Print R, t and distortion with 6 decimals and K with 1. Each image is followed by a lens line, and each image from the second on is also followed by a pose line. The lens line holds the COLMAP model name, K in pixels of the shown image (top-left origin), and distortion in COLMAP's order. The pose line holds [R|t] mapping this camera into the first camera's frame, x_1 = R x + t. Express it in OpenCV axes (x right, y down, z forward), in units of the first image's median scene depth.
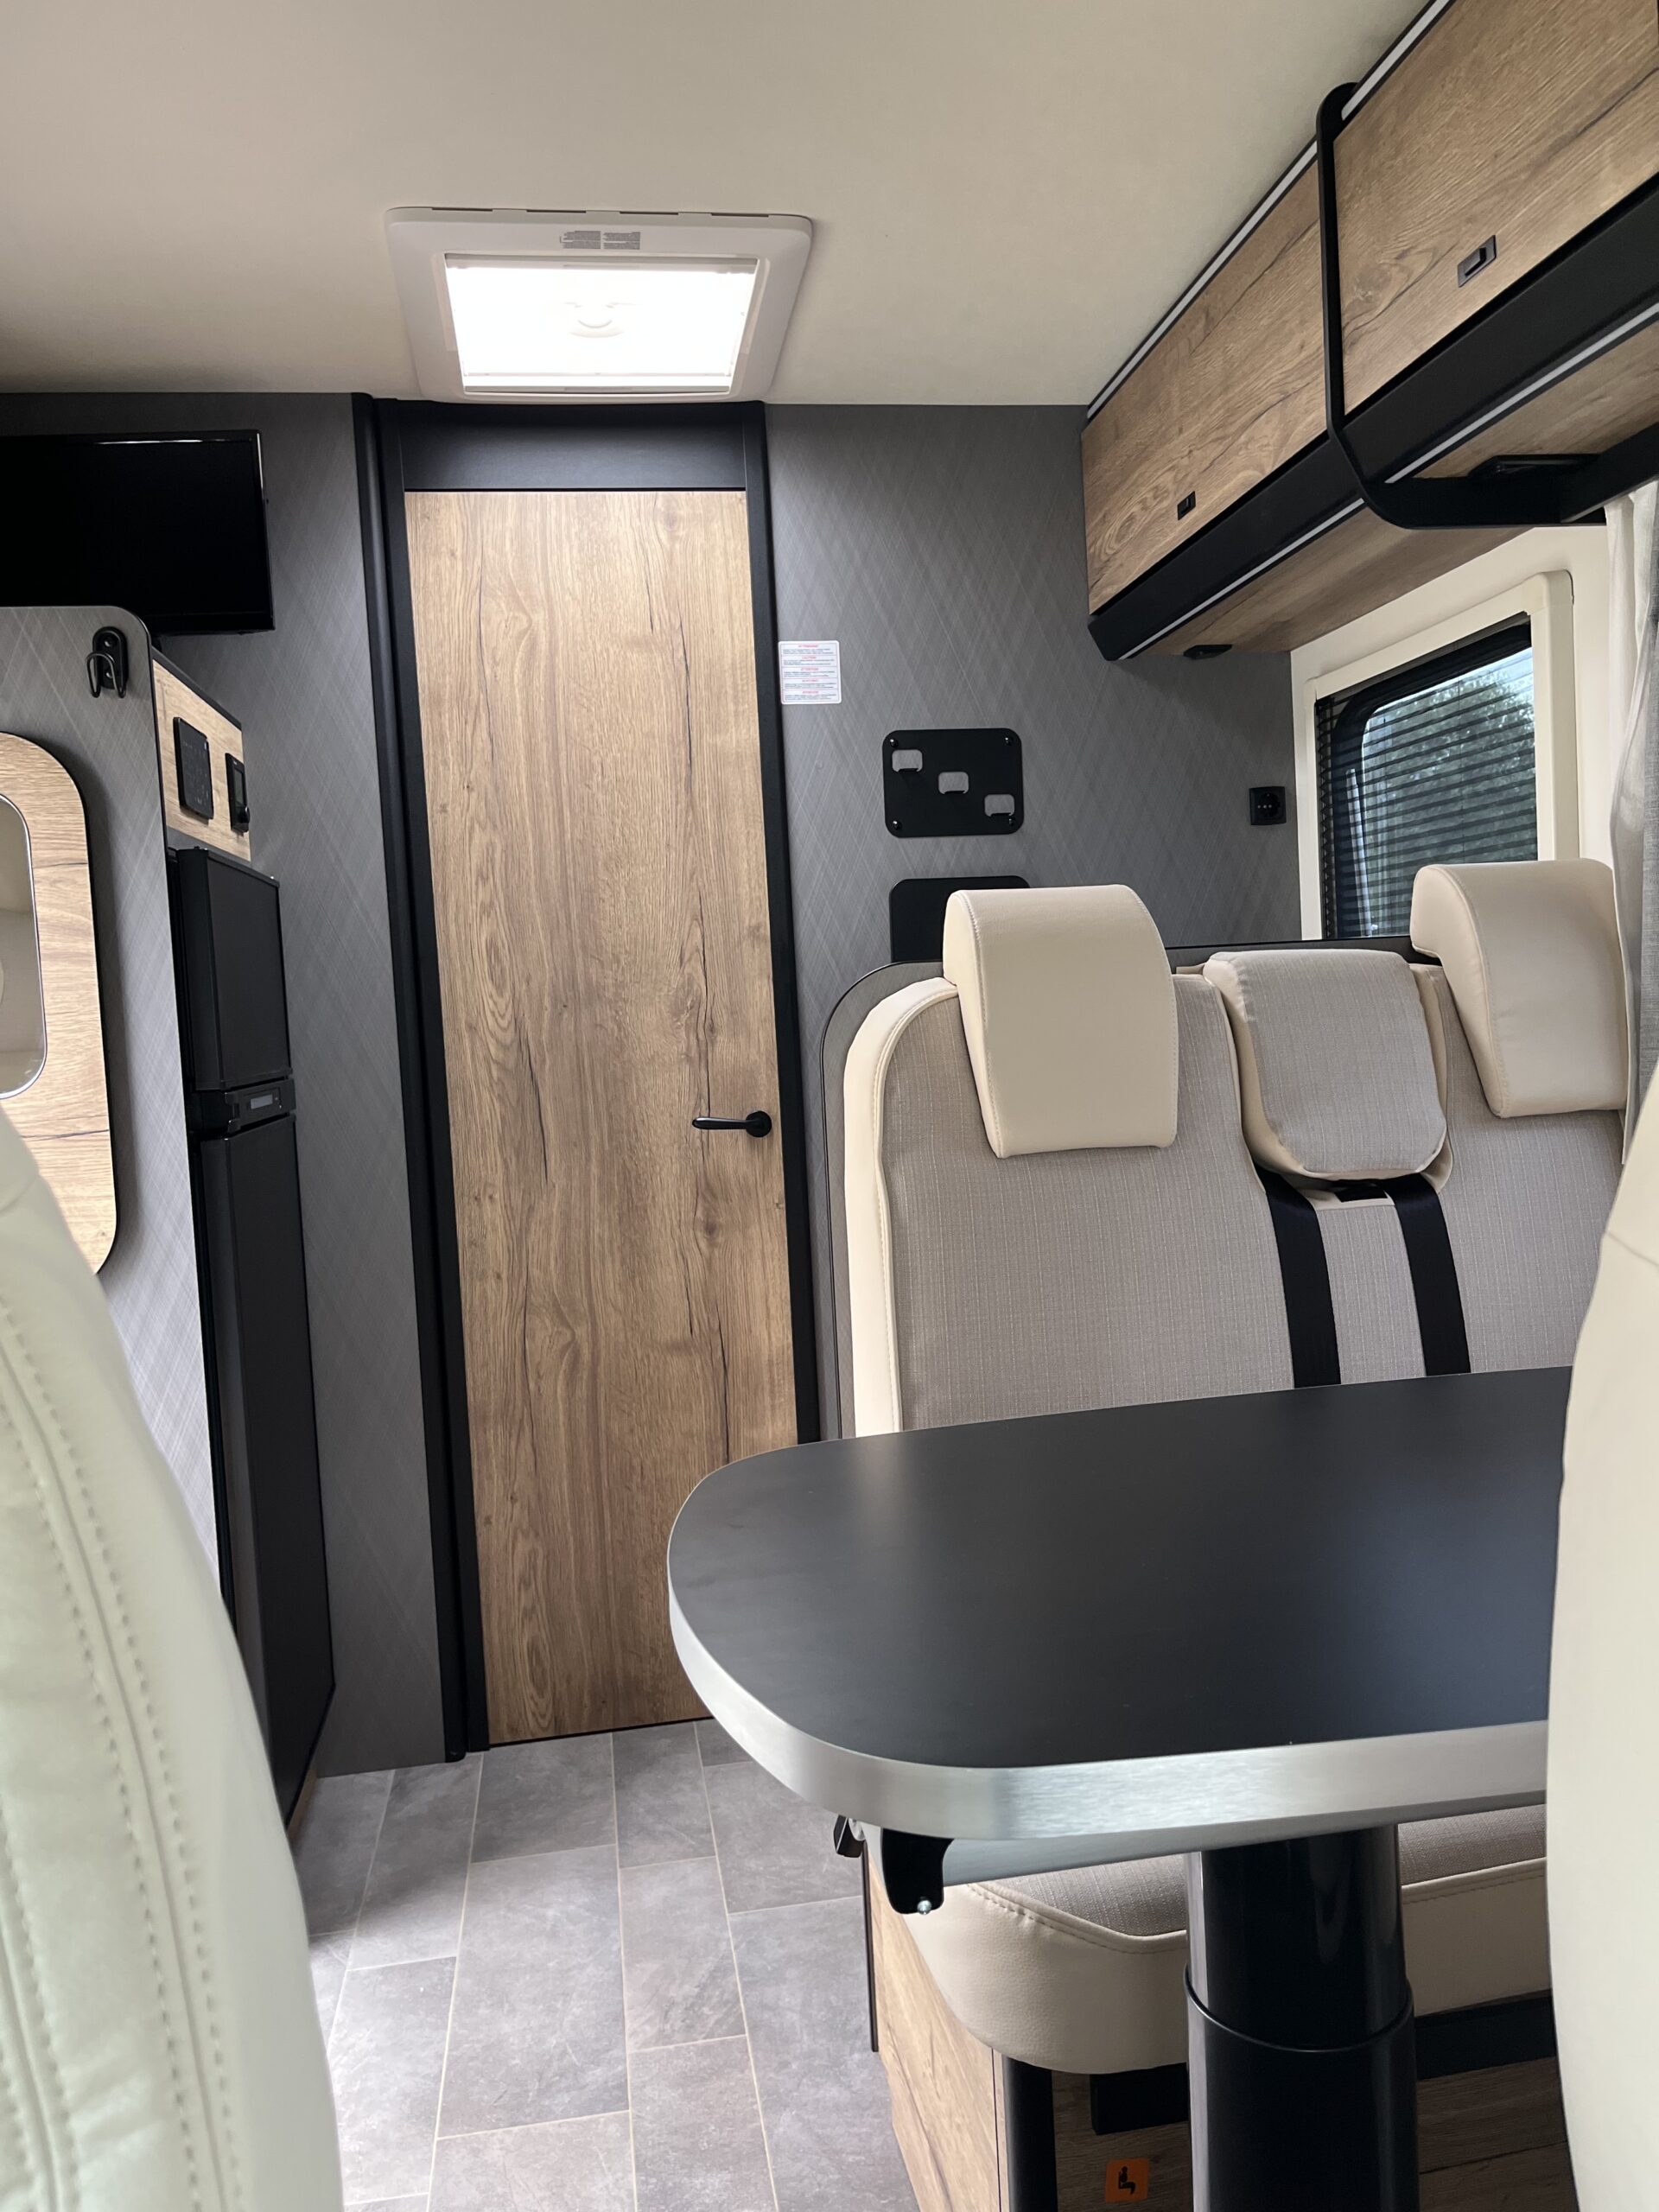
lens RADIAL K [[1666.1, 0, 829.5], [0, 1666.1, 1106.0], [0, 0, 1]] dist [0.033326, -0.036402]
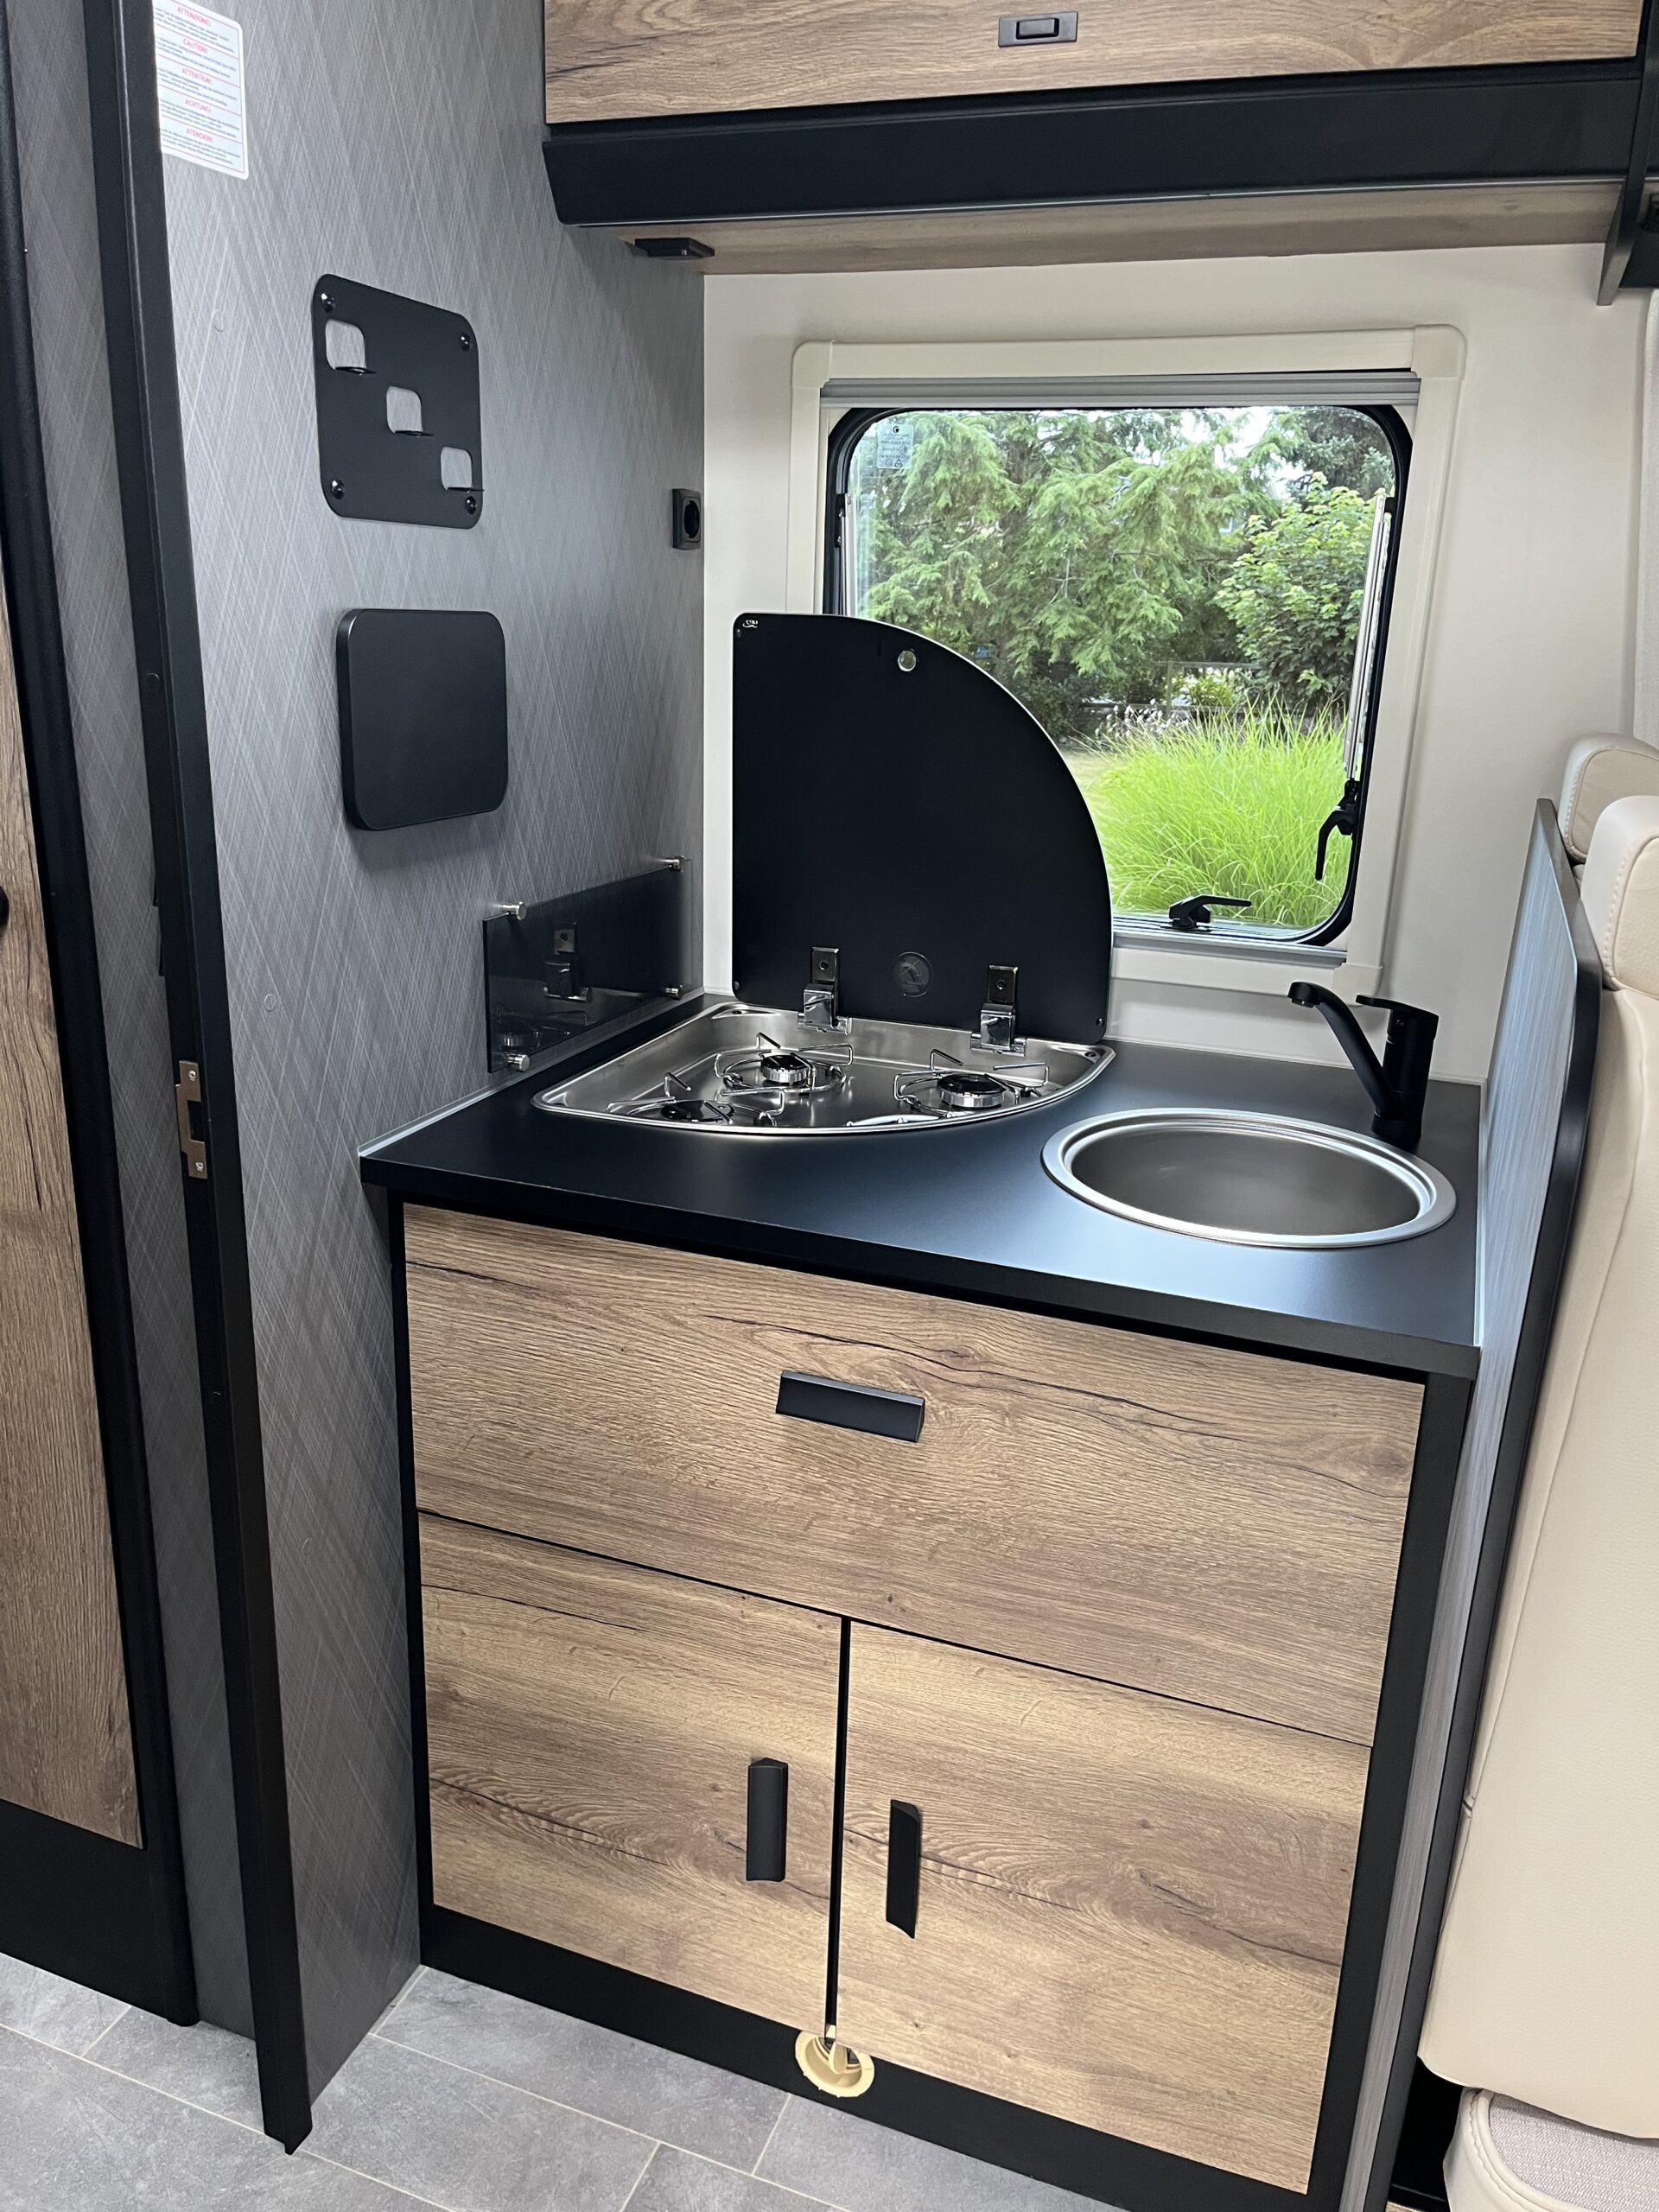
lens RADIAL K [[1659.4, 0, 831.8], [0, 1659.4, 1116.7], [0, 0, 1]] dist [0.068722, -0.107955]
pose [[0.495825, -0.194071, 0.846460, -0.442060], [-0.005102, 0.974042, 0.226311, -0.136668], [-0.868408, -0.116530, 0.481964, 0.832011]]
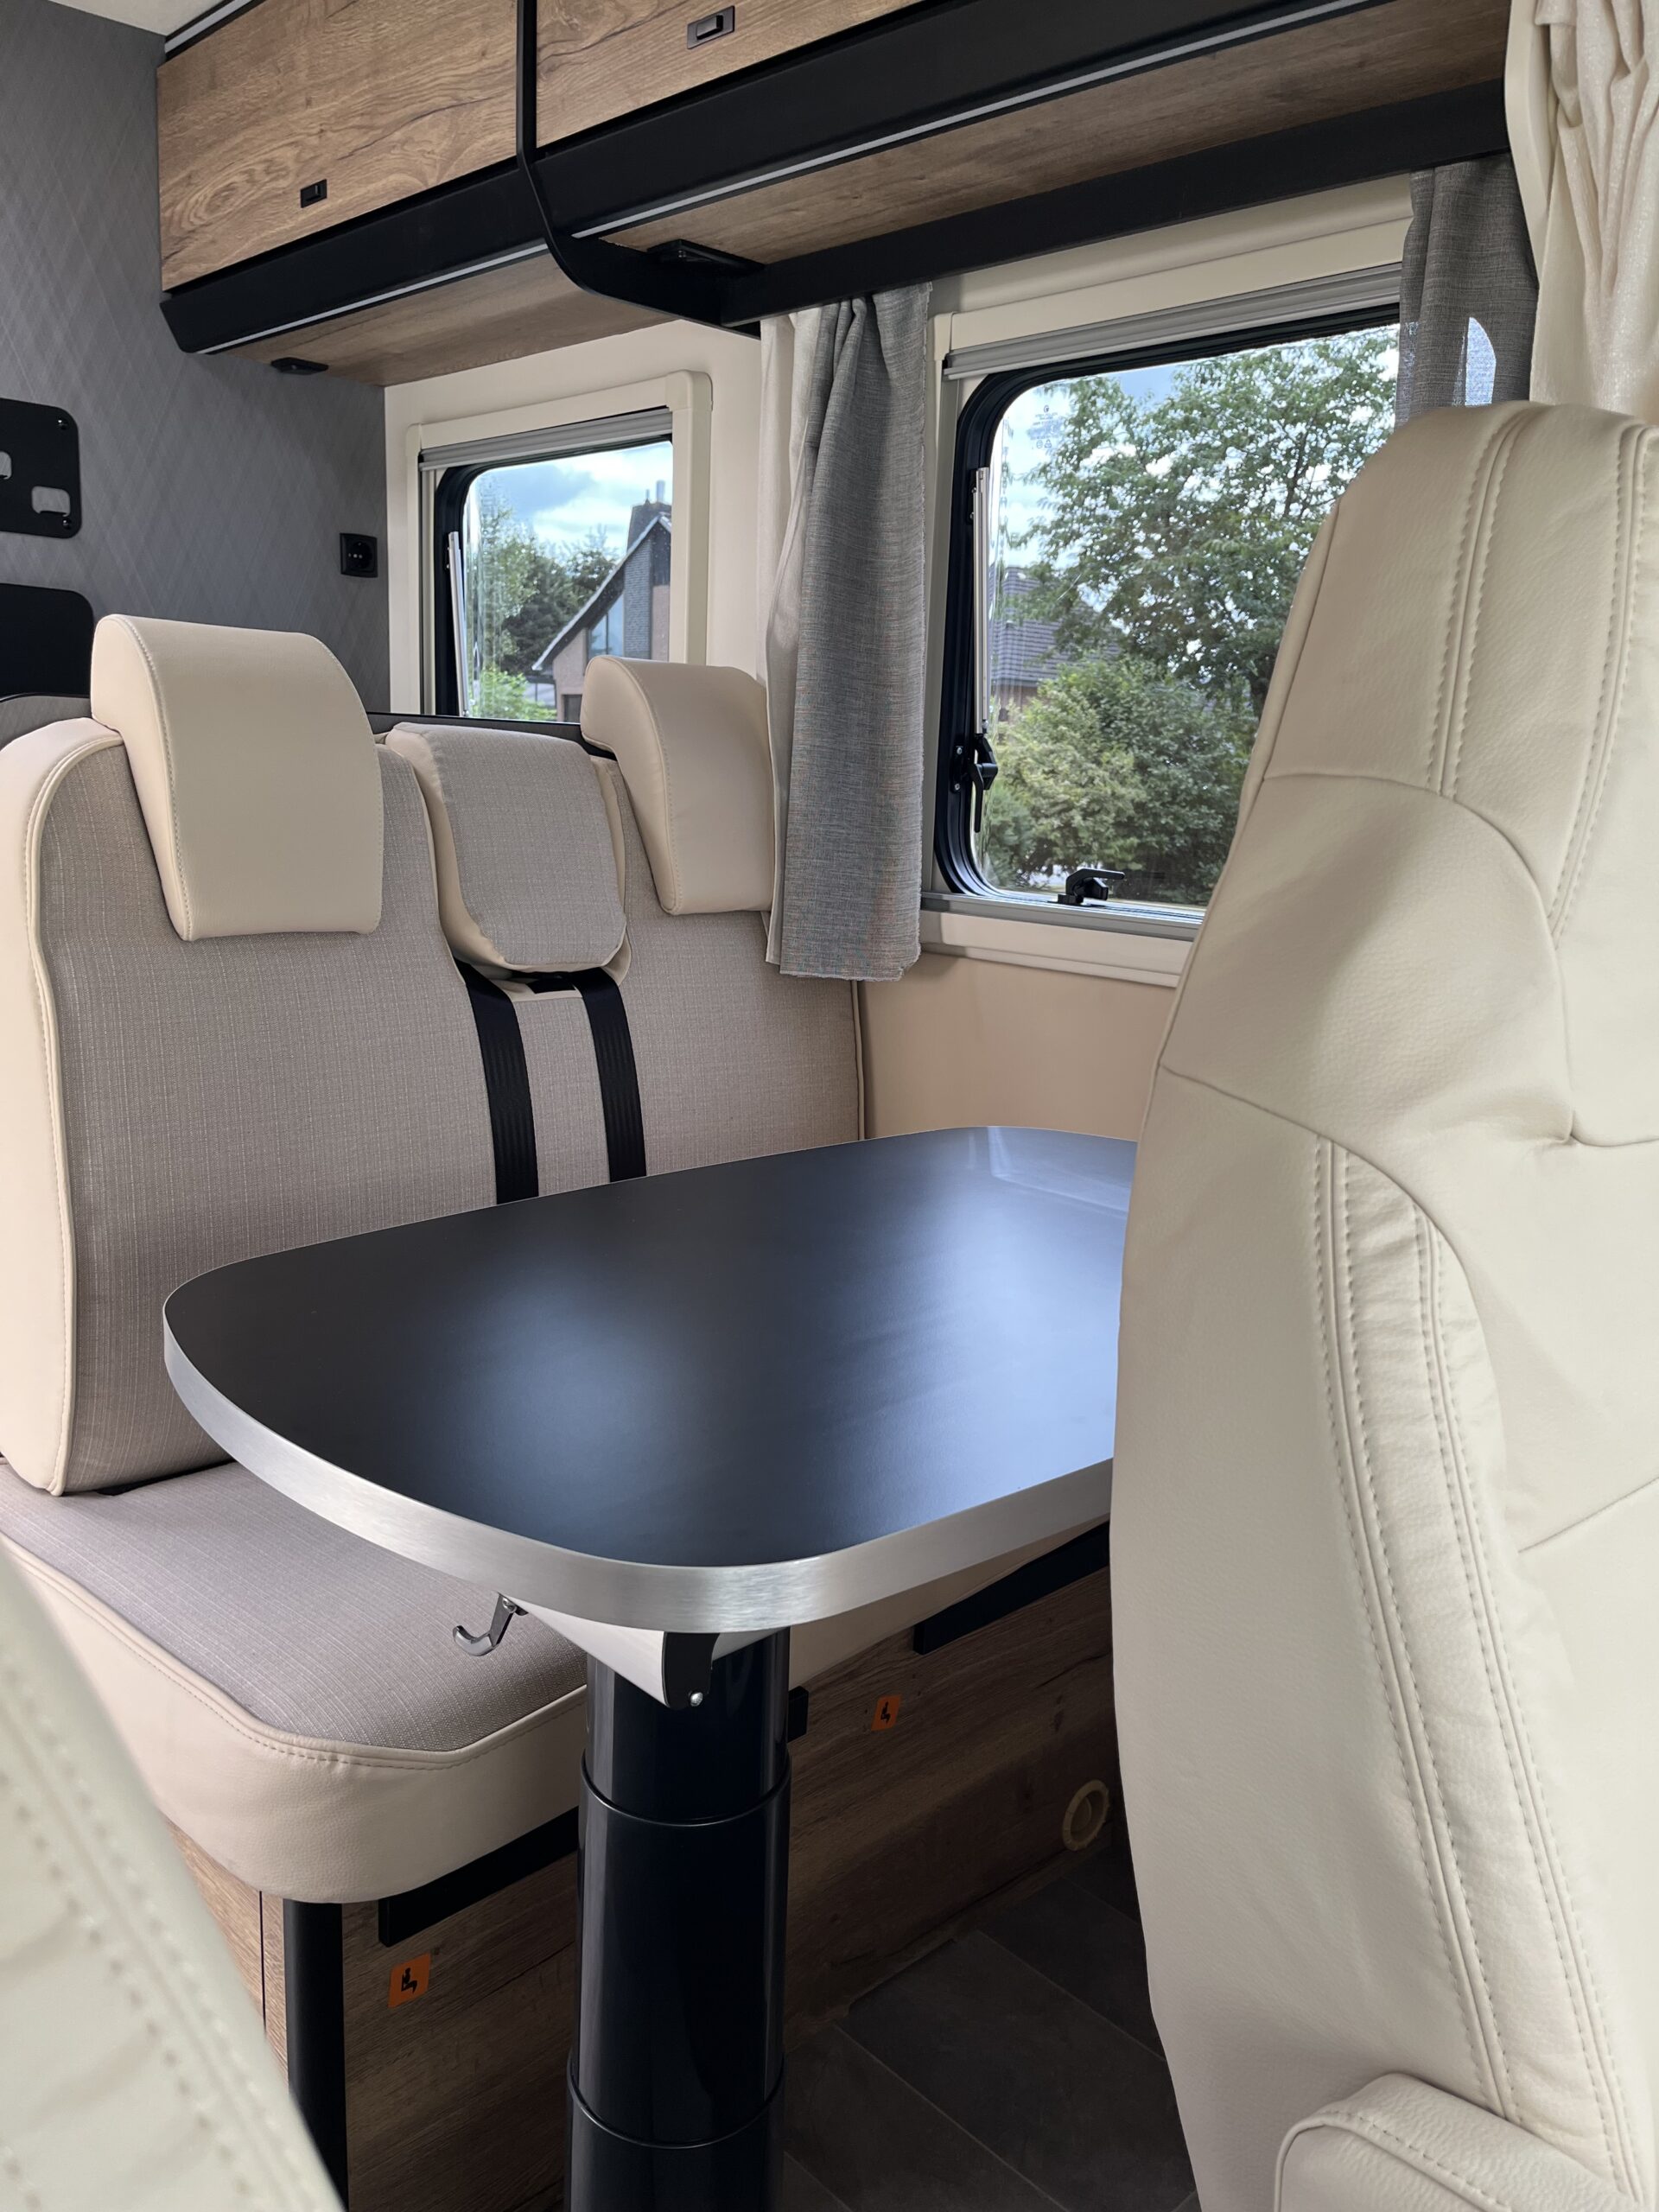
lens RADIAL K [[1659.4, 0, 831.8], [0, 1659.4, 1116.7], [0, 0, 1]] dist [0.068722, -0.107955]
pose [[0.811334, -0.034245, 0.583579, -0.110450], [-0.053007, 0.989861, 0.131780, -0.008829], [-0.582175, -0.137852, 0.801292, 0.073949]]
